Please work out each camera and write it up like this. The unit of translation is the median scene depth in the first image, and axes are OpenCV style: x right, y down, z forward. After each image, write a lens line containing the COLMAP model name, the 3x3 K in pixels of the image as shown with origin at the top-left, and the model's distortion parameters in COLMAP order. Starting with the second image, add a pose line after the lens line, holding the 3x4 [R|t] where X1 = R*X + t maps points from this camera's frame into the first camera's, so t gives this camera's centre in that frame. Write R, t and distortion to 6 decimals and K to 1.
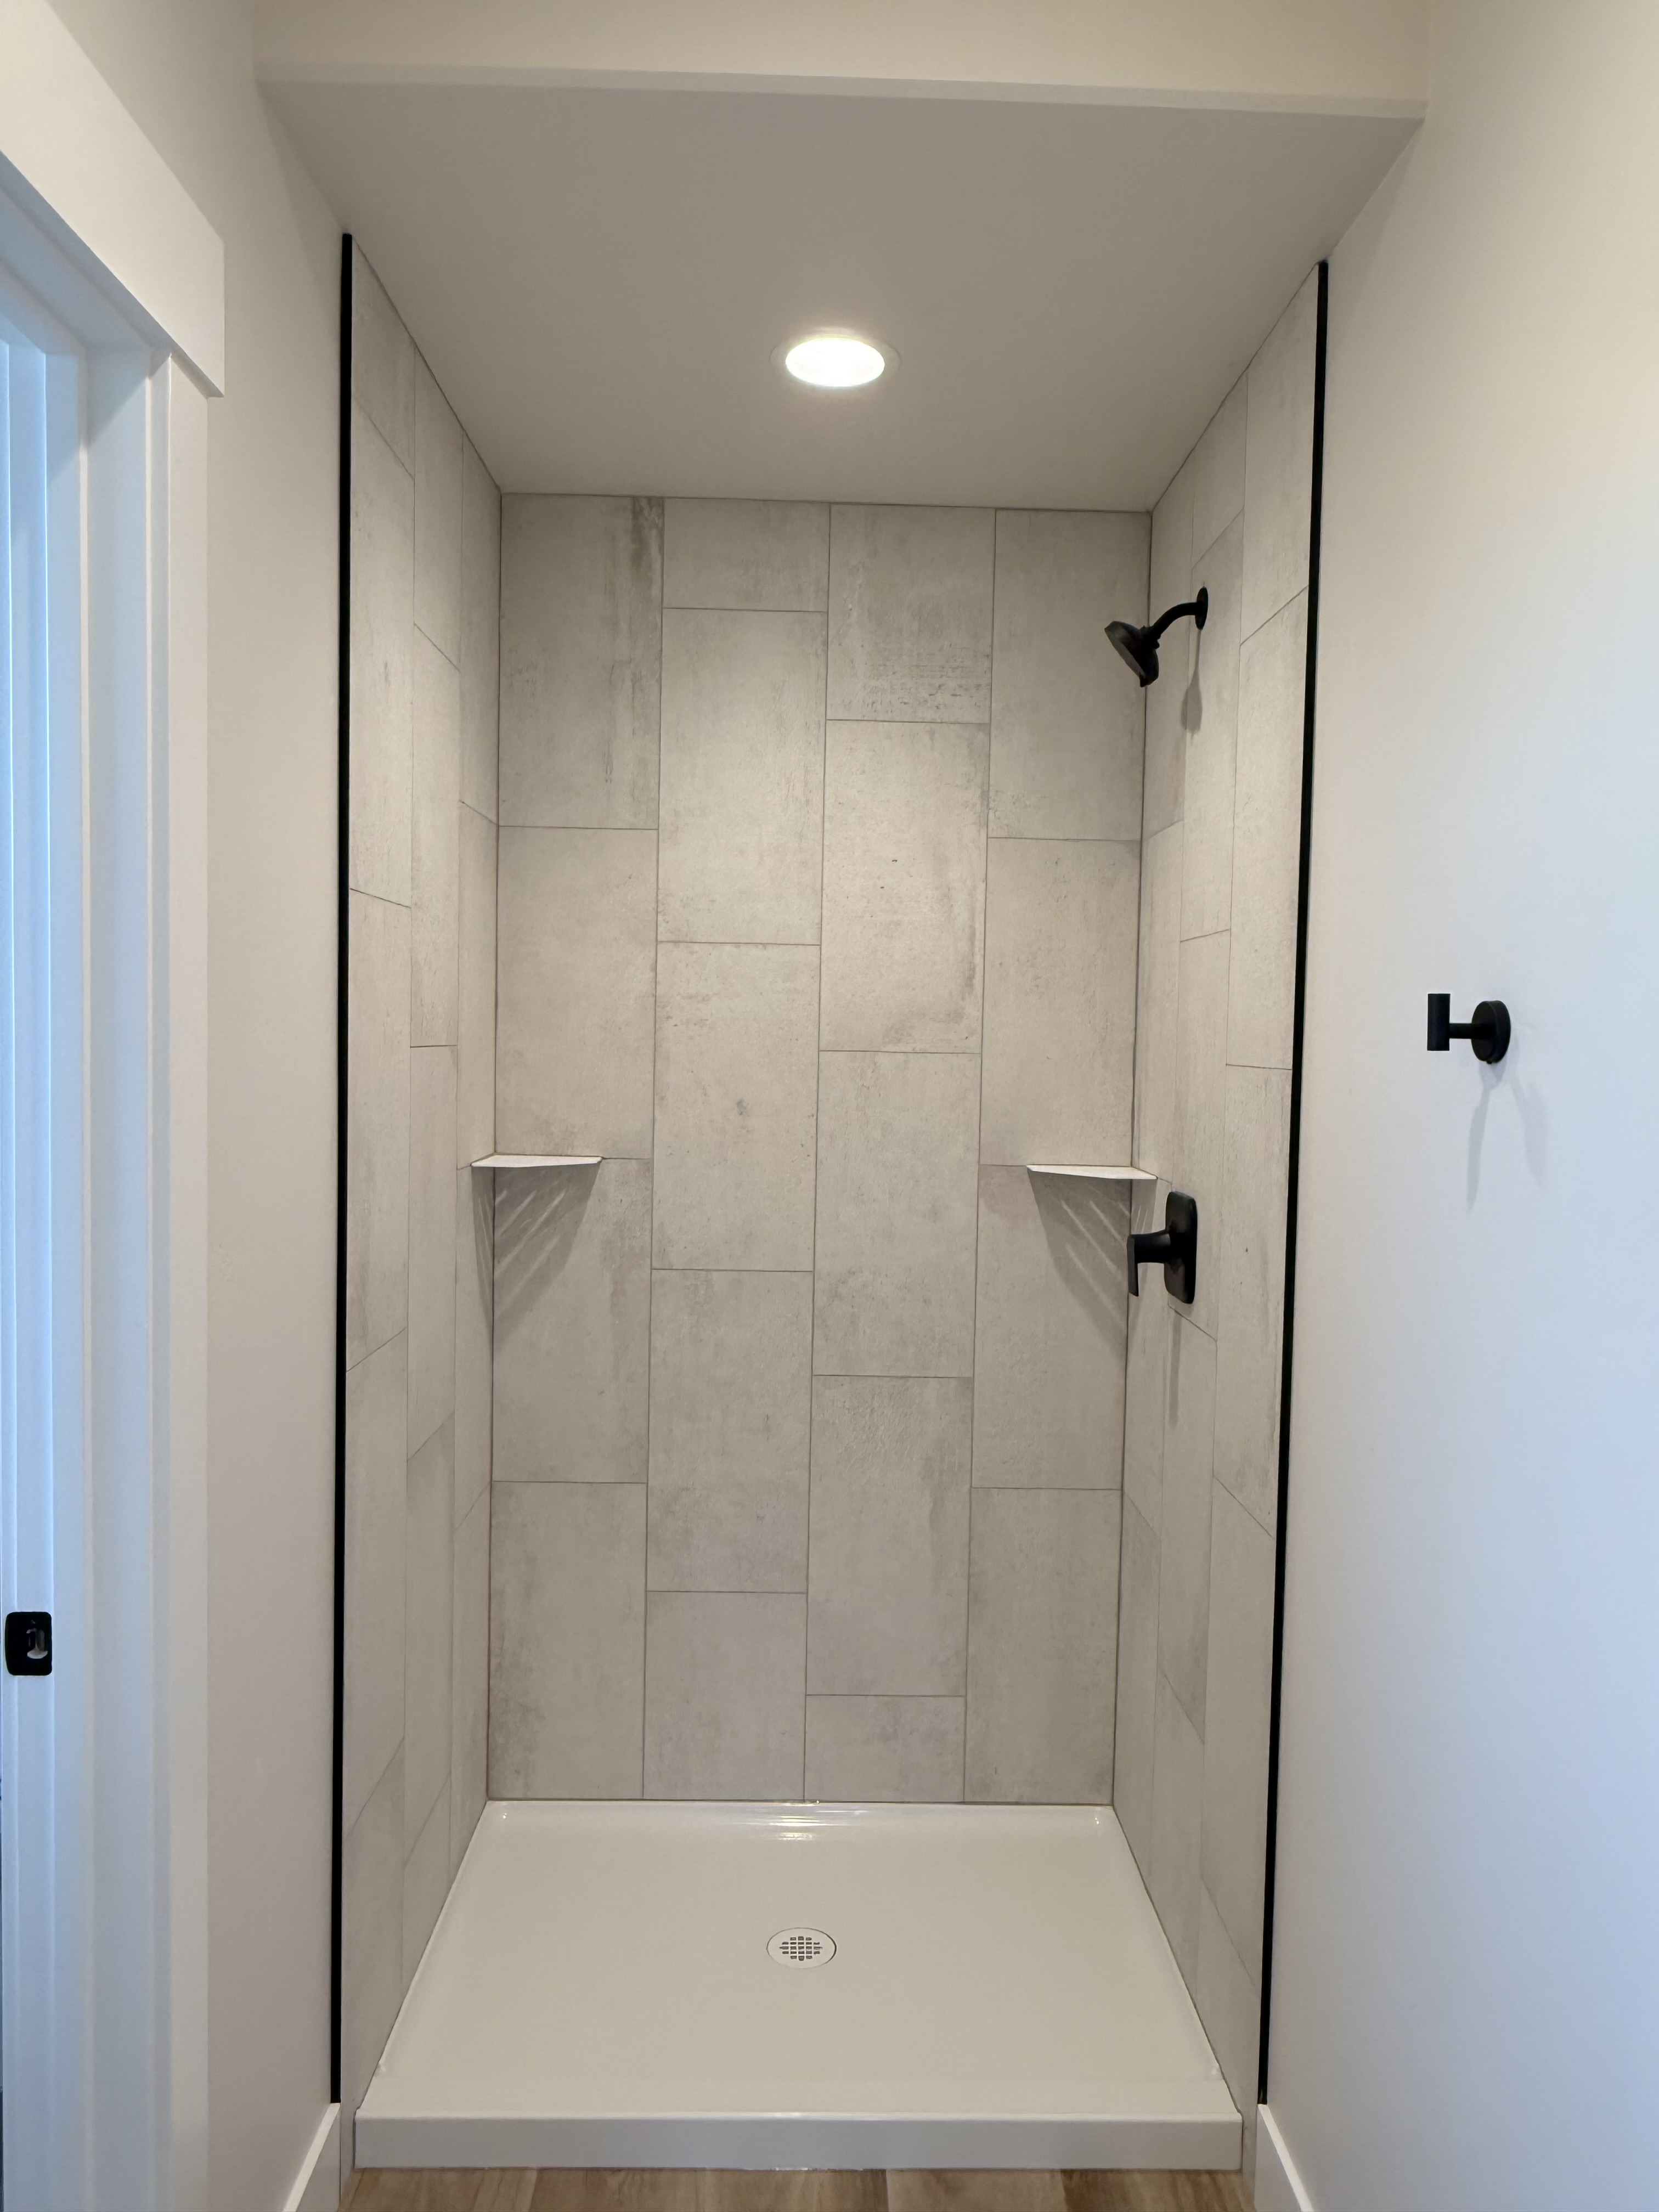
lens RADIAL K [[1538.7, 0, 828.3], [0, 1538.7, 1100.1], [0, 0, 1]] dist [-0.005327, -0.000265]
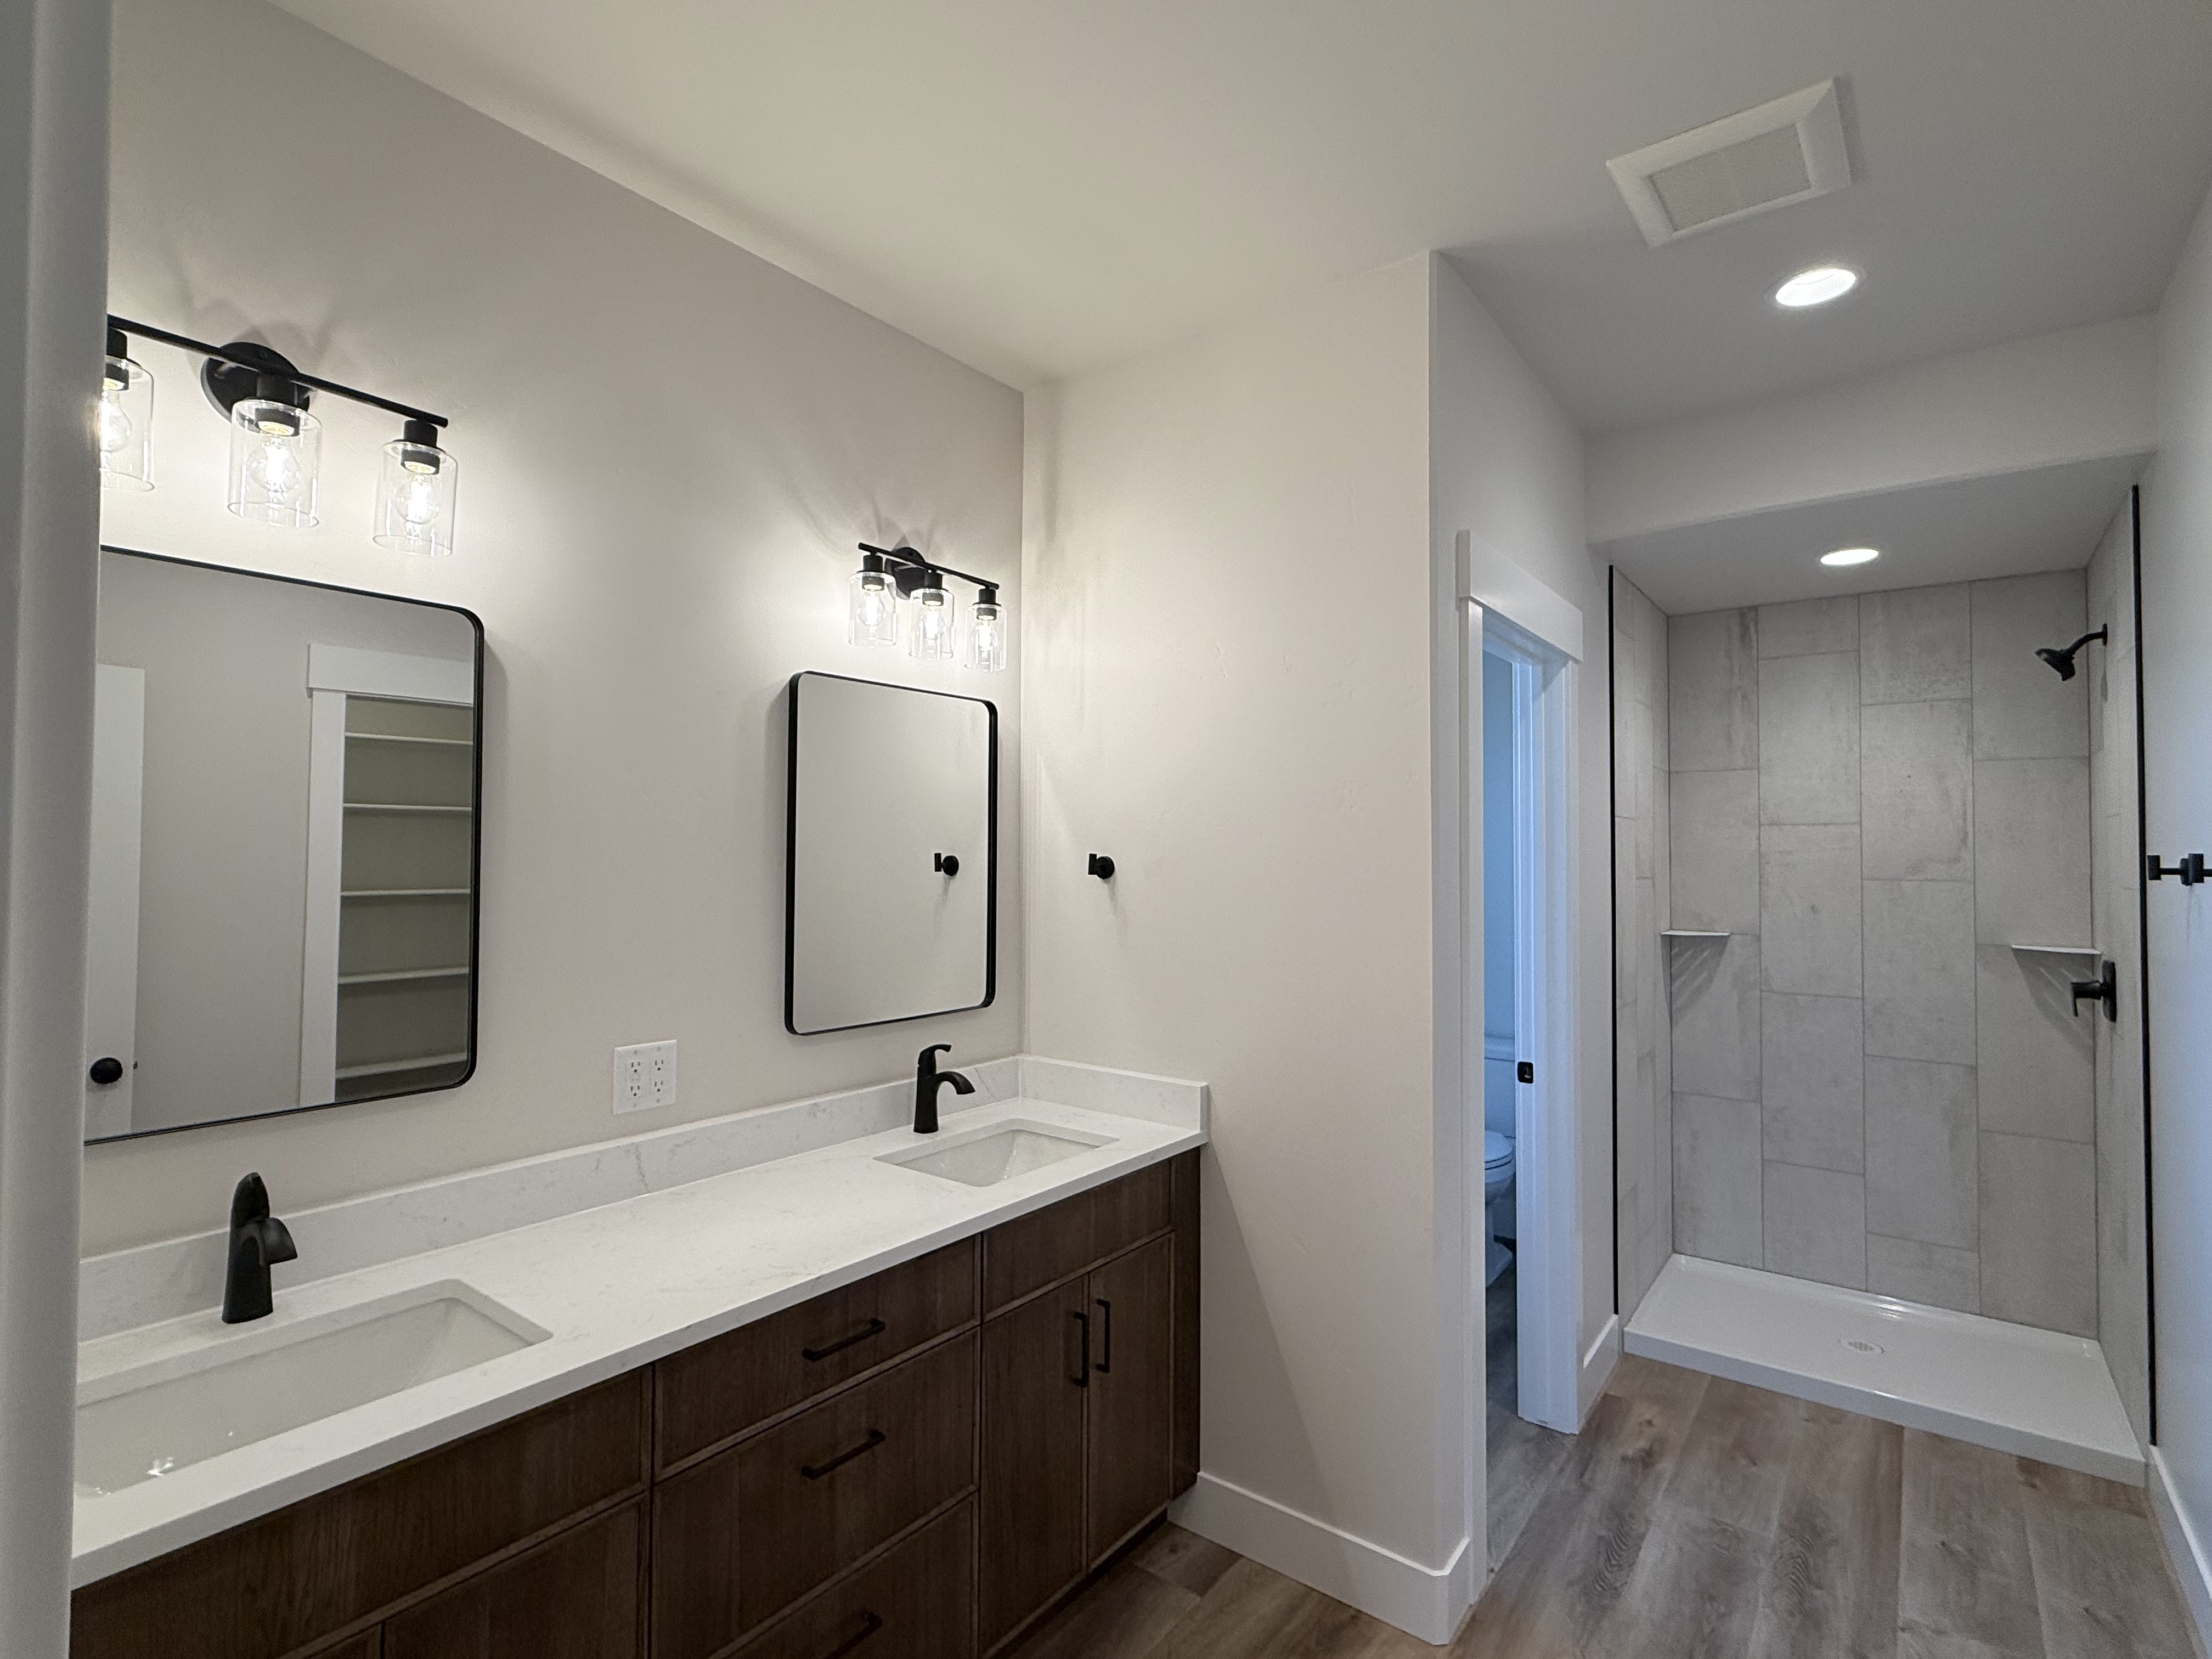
lens RADIAL K [[1063.3, 0, 1100.1], [0, 1063.3, 827.9], [0, 0, 1]] dist [0.002436, -0.002556]
pose [[0.782361, -0.031535, -0.622026, 0.076770], [-0.017769, 0.997181, -0.072905, 0.016621], [0.622571, 0.068091, 0.779595, -0.604624]]
